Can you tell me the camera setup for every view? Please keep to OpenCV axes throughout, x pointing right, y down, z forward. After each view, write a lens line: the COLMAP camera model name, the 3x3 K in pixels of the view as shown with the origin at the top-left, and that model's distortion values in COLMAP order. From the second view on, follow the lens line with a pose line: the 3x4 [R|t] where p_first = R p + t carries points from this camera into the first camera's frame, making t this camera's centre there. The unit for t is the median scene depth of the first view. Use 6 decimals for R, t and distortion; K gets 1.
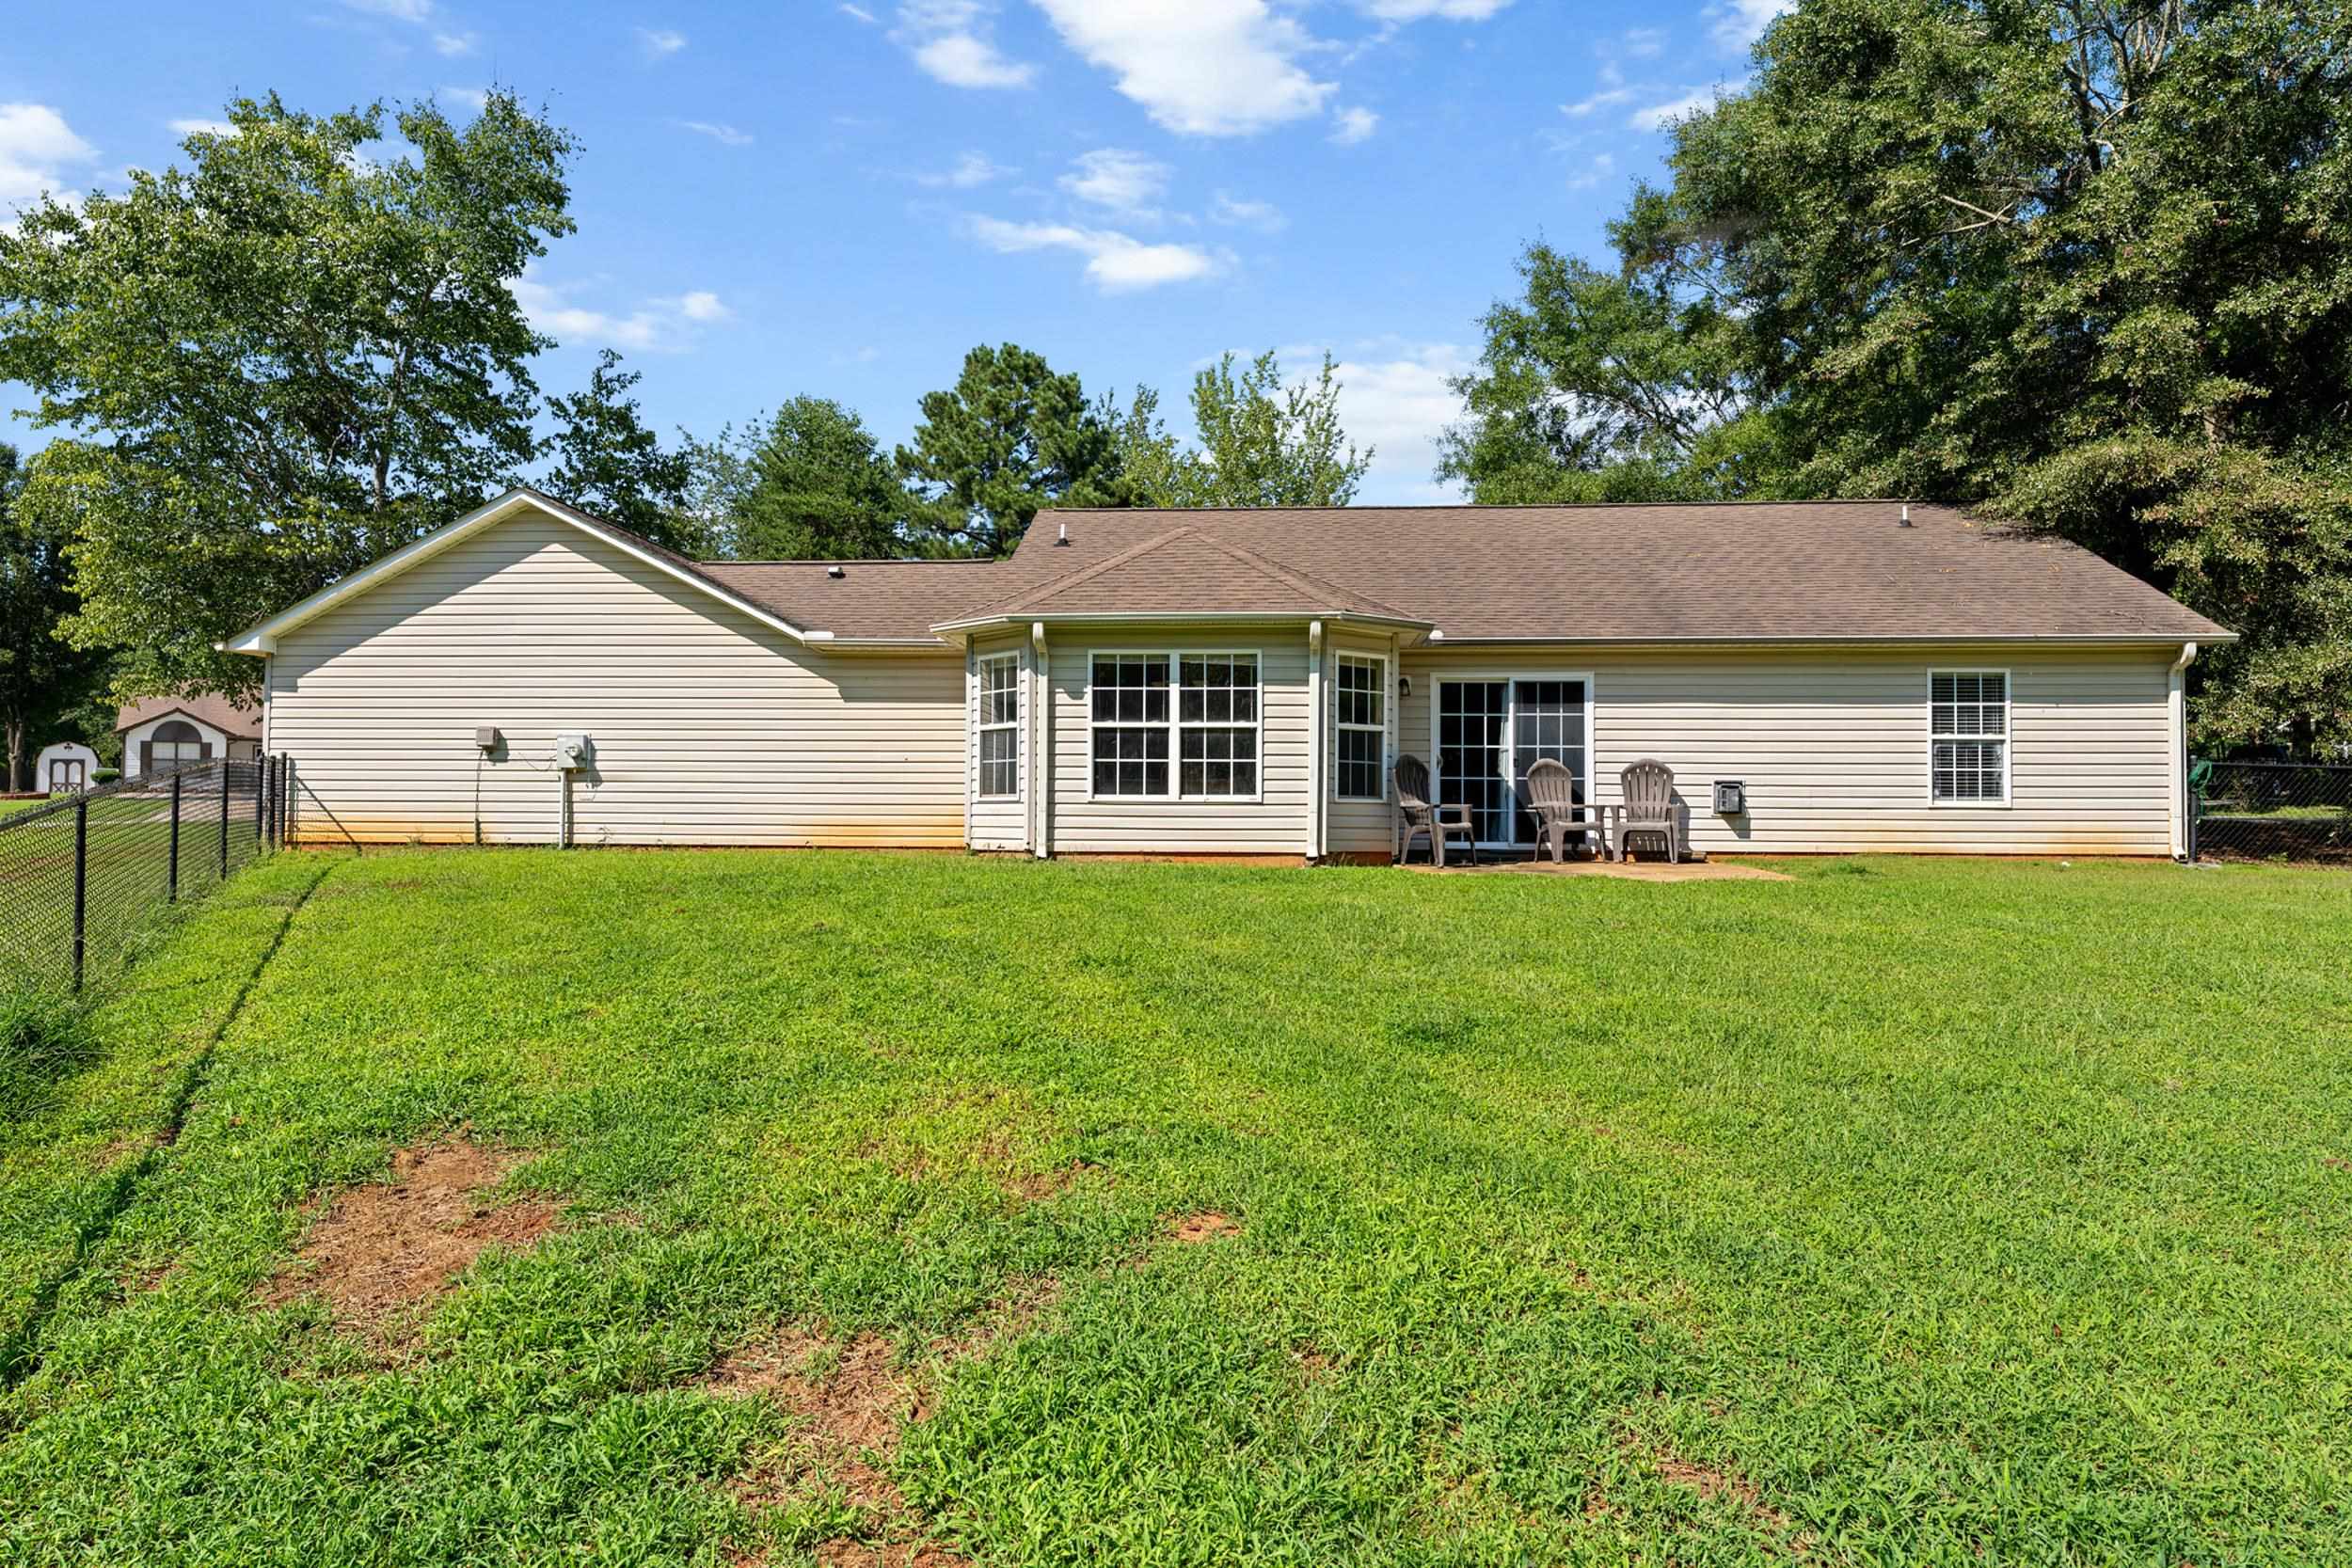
lens RADIAL K [[1429.6, 0, 1176.0], [0, 1429.6, 784.0], [0, 0, 1]] dist [0.003444, -0.000480]
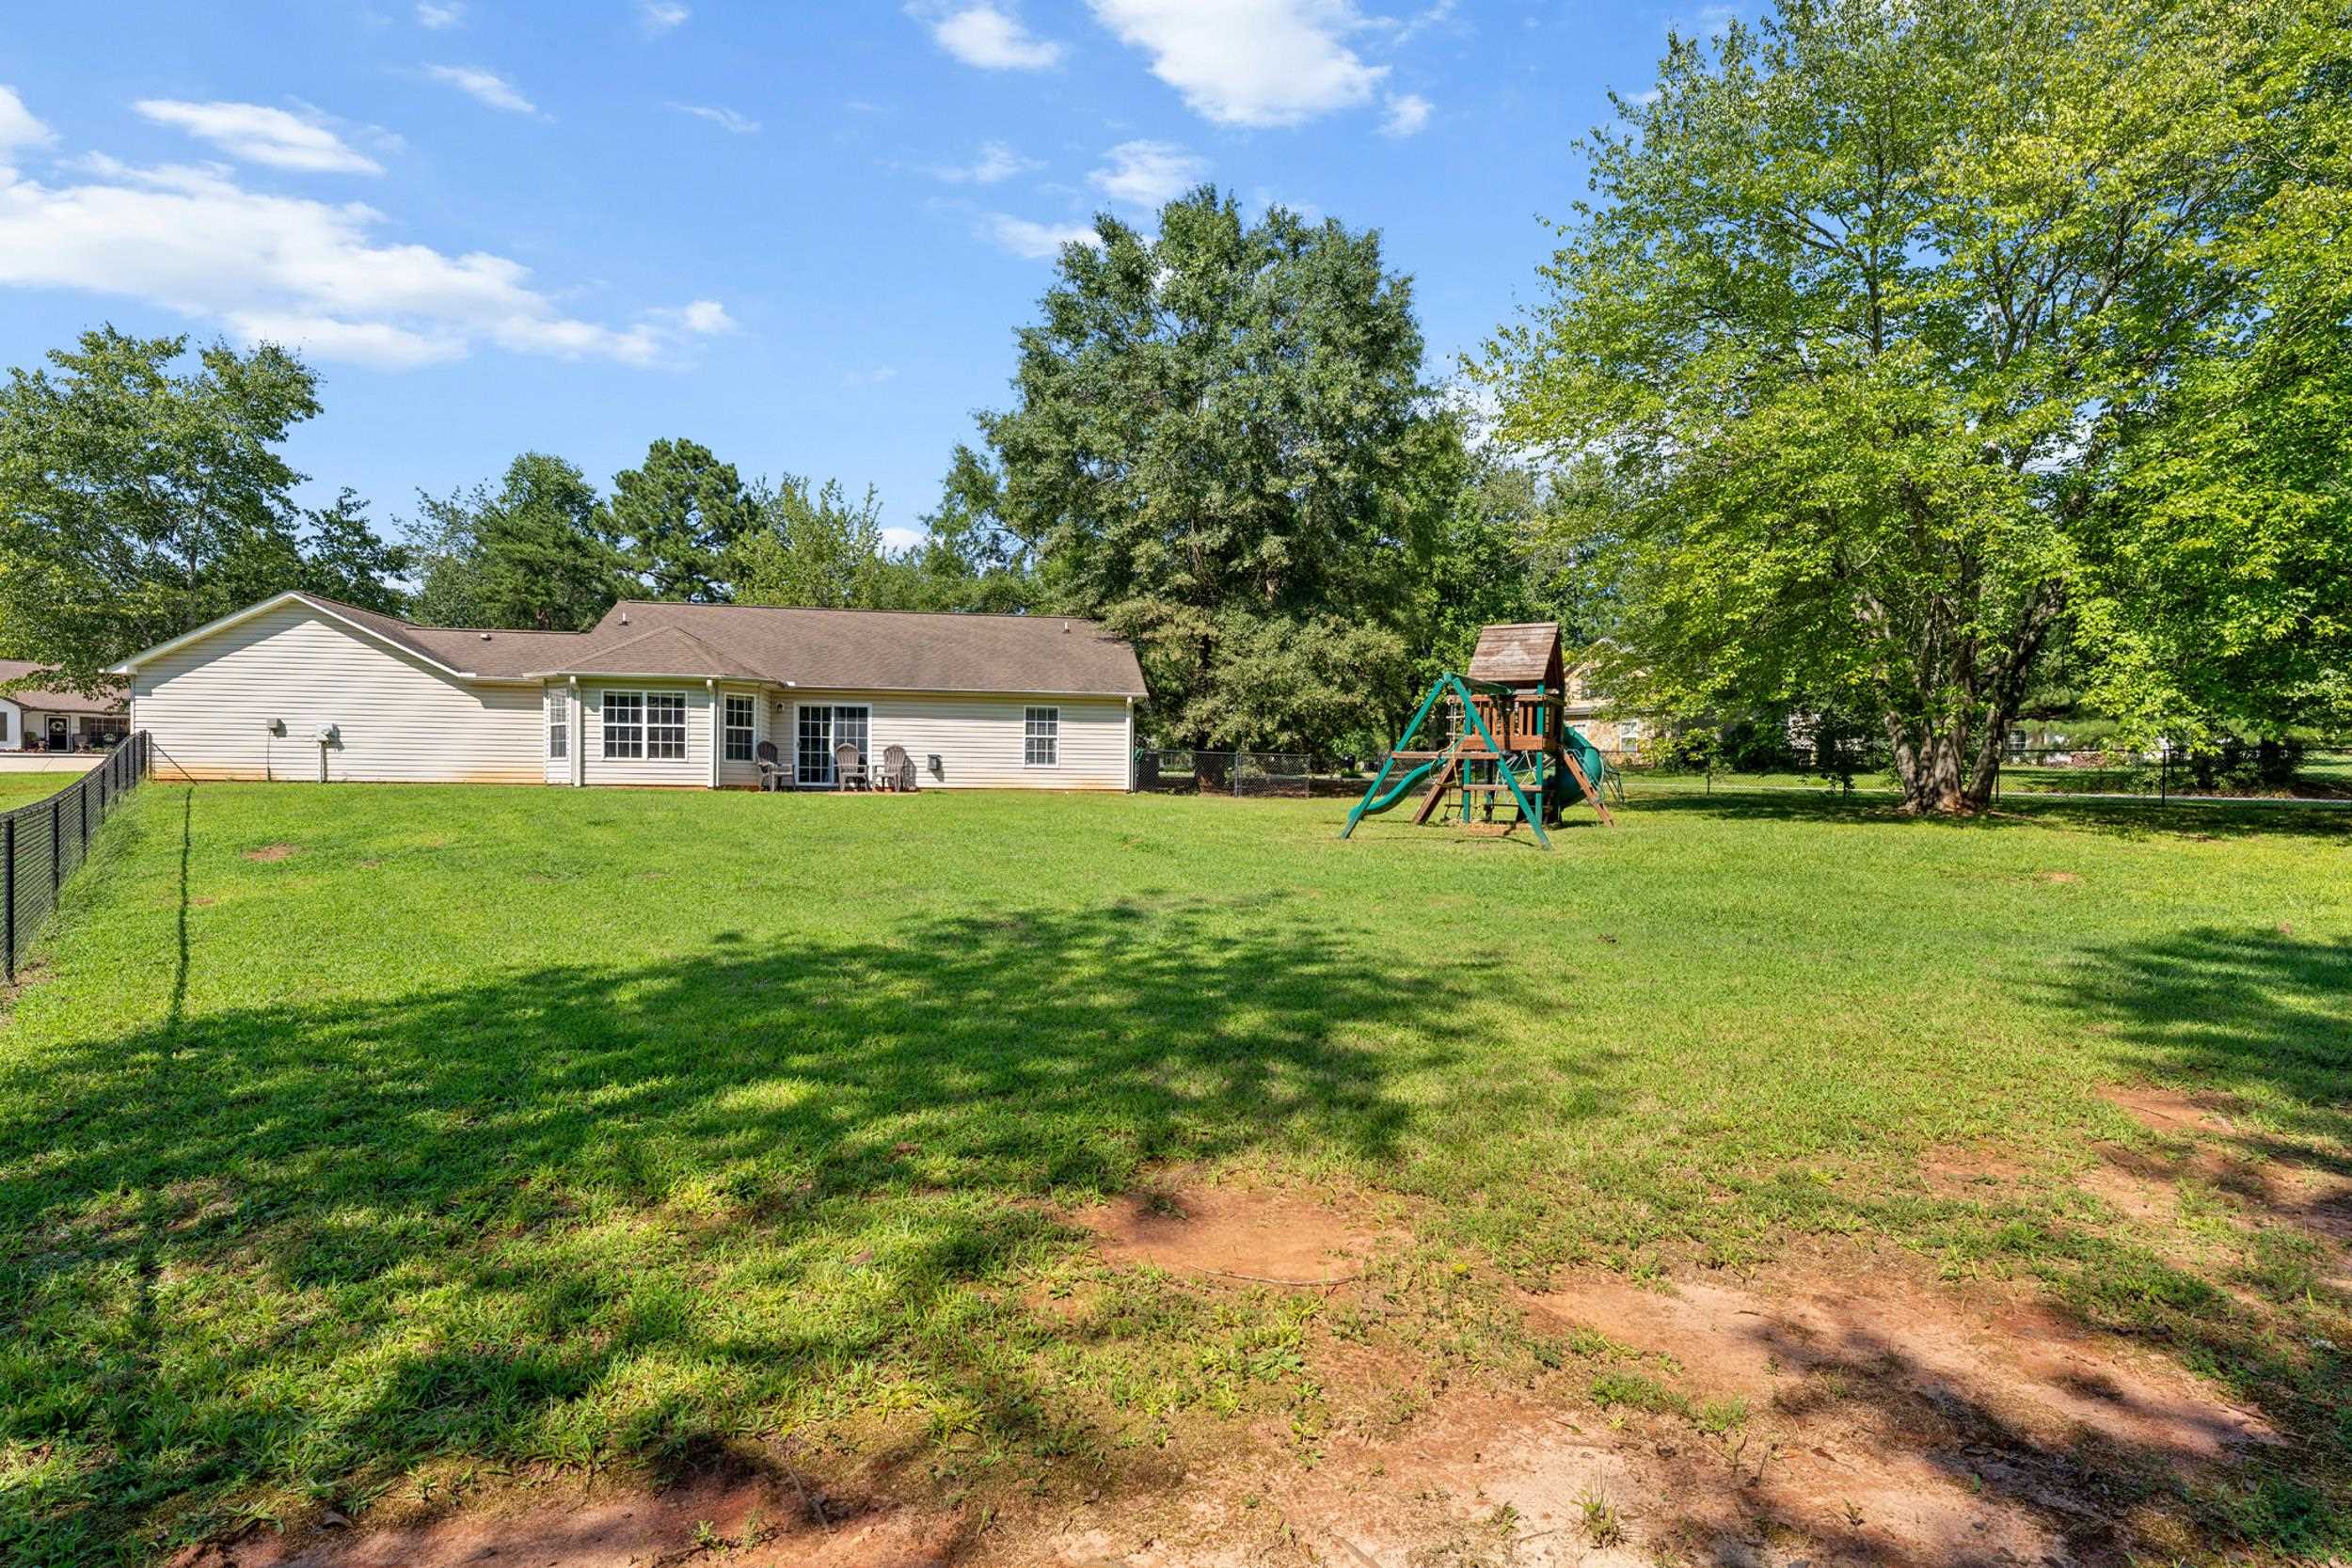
lens RADIAL K [[1138.8, 0, 1176.6], [0, 1138.8, 818.5], [0, 0, 1]] dist [-0.000560, -0.000155]
pose [[0.973124, -0.000793, 0.230279, 0.339369], [-0.011530, 0.998572, 0.052164, -0.000013], [-0.229991, -0.053418, 0.971726, -0.757371]]
